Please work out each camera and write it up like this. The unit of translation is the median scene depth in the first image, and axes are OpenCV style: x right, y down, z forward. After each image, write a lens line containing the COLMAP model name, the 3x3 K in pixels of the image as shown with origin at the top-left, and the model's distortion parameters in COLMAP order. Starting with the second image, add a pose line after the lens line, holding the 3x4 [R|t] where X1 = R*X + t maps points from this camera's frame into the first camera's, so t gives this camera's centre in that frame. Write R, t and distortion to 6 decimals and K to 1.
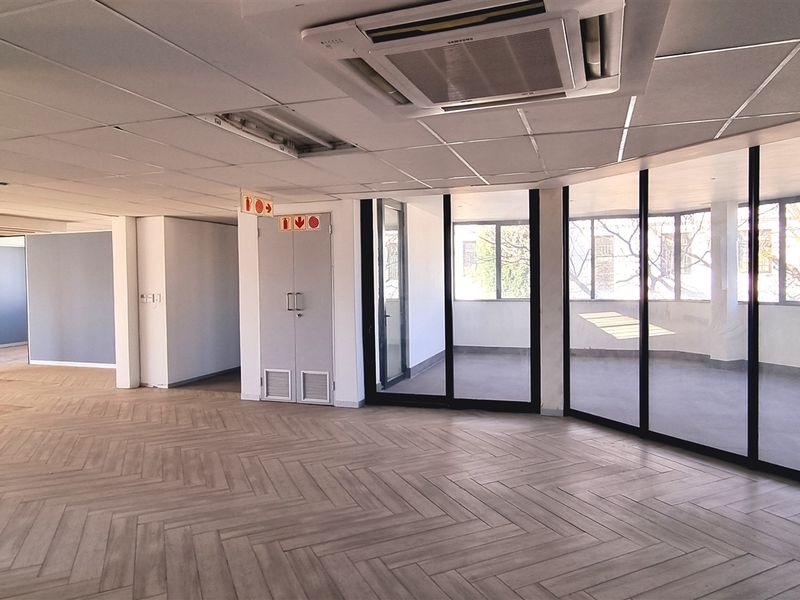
lens RADIAL K [[555.2, 0, 393.7], [0, 555.2, 294.0], [0, 0, 1]] dist [0.005149, 0.001782]
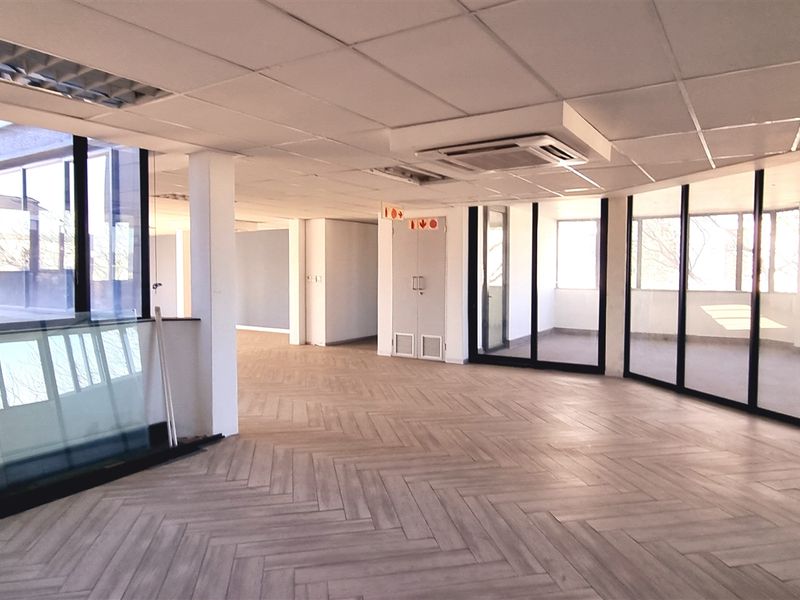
lens RADIAL K [[555.2, 0, 393.7], [0, 555.2, 294.0], [0, 0, 1]] dist [0.005149, 0.001782]
pose [[0.972867, 0.026131, -0.229883, 0.074498], [-0.022161, 0.999558, 0.019834, 0.014768], [0.230300, -0.014202, 0.973016, -0.322350]]
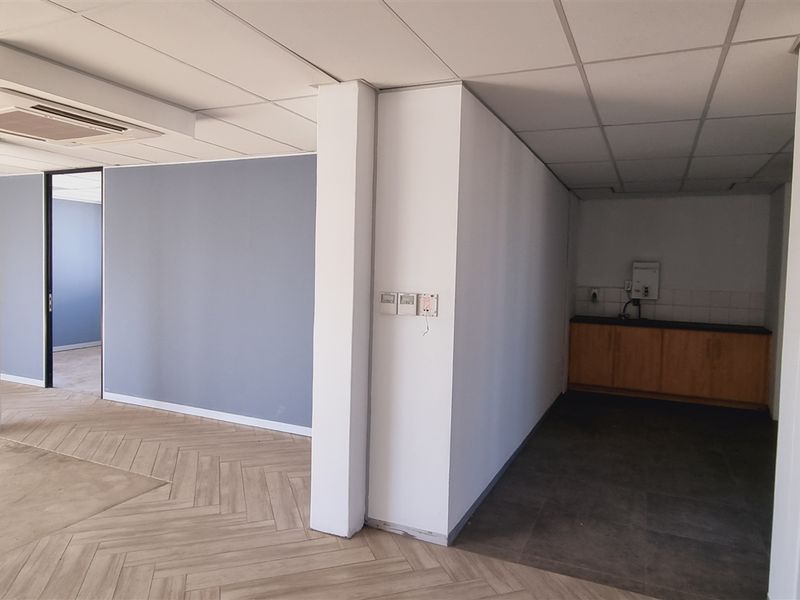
lens RADIAL K [[555.2, 0, 393.7], [0, 555.2, 294.0], [0, 0, 1]] dist [0.005149, 0.001782]
pose [[0.994291, 0.042315, -0.097952, -0.483045], [-0.040703, 0.999002, 0.018396, -0.007263], [0.098633, -0.014304, 0.995021, 0.730150]]
